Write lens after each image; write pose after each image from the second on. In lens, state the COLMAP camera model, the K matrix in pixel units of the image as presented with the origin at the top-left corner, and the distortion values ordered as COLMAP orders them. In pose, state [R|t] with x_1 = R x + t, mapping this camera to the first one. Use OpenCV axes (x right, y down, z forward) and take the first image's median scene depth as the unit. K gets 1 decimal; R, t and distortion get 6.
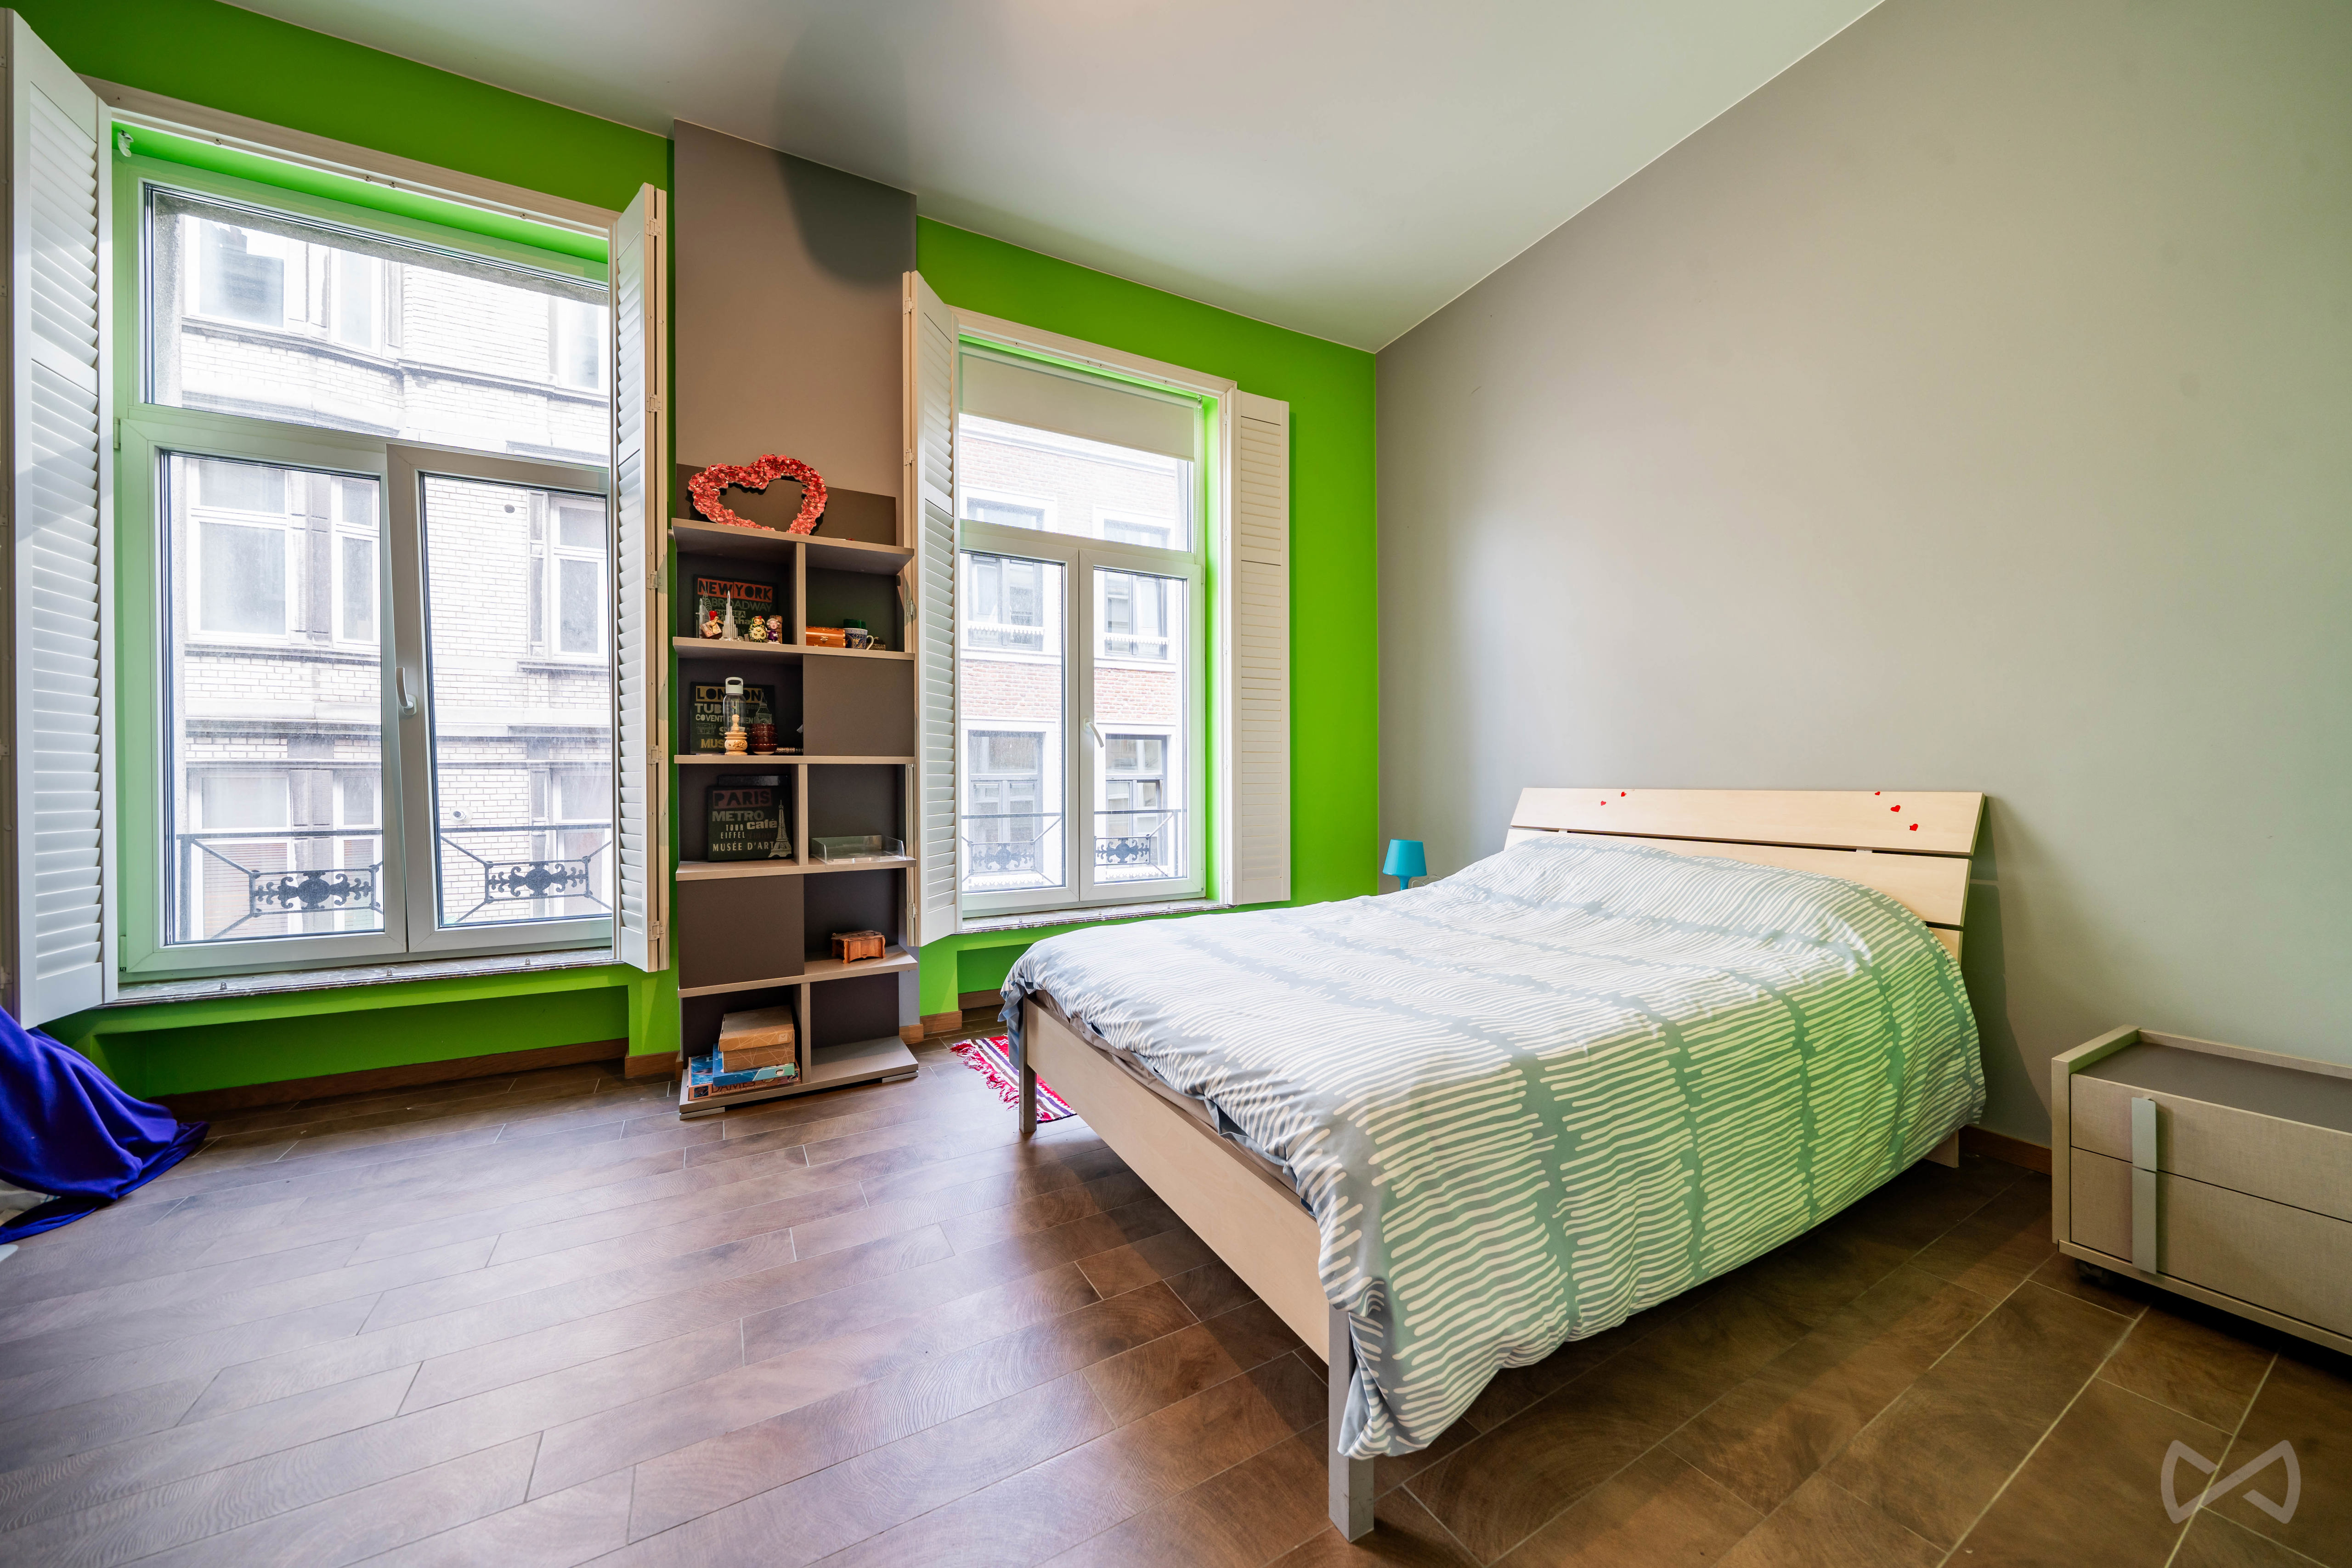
lens RADIAL K [[780.7, 0, 1179.7], [0, 780.7, 780.6], [0, 0, 1]] dist [-0.005029, 0.000003]
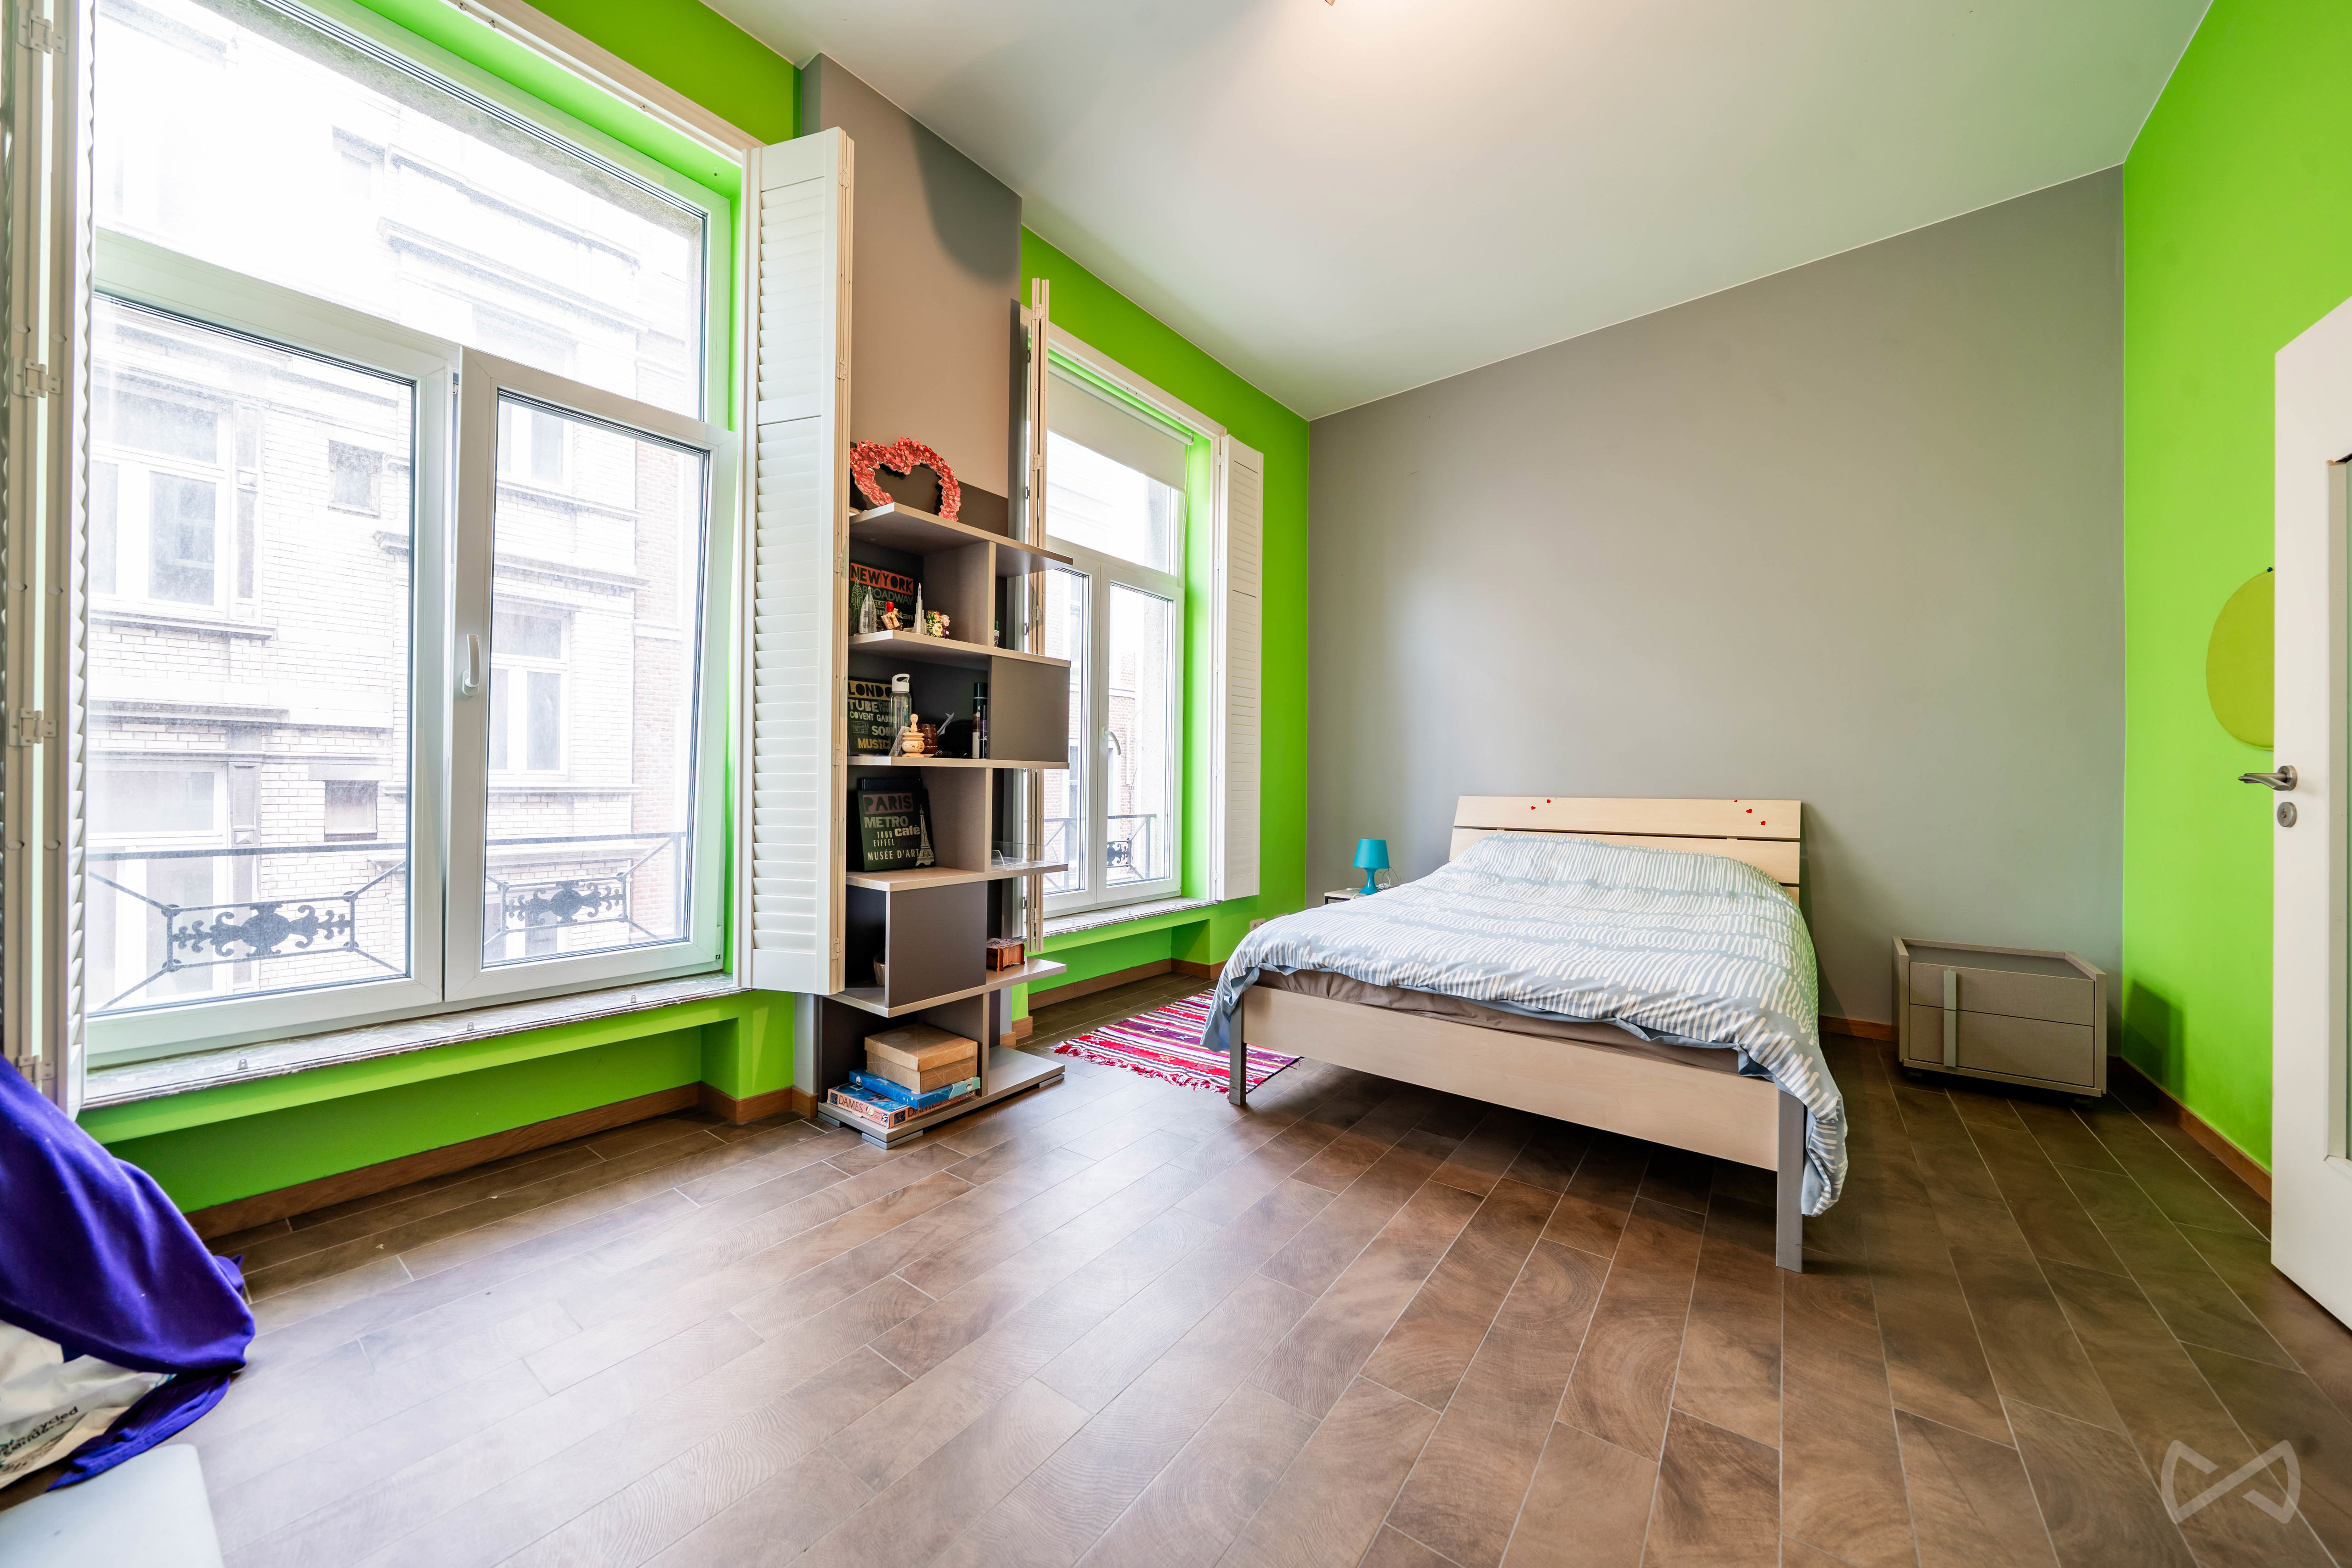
lens RADIAL K [[780.7, 0, 1179.7], [0, 780.7, 780.6], [0, 0, 1]] dist [-0.005029, 0.000003]
pose [[0.924233, 0.012366, 0.381629, -0.618339], [-0.009587, 0.999912, -0.009181, 0.001144], [-0.381709, 0.004826, 0.924270, 0.005761]]
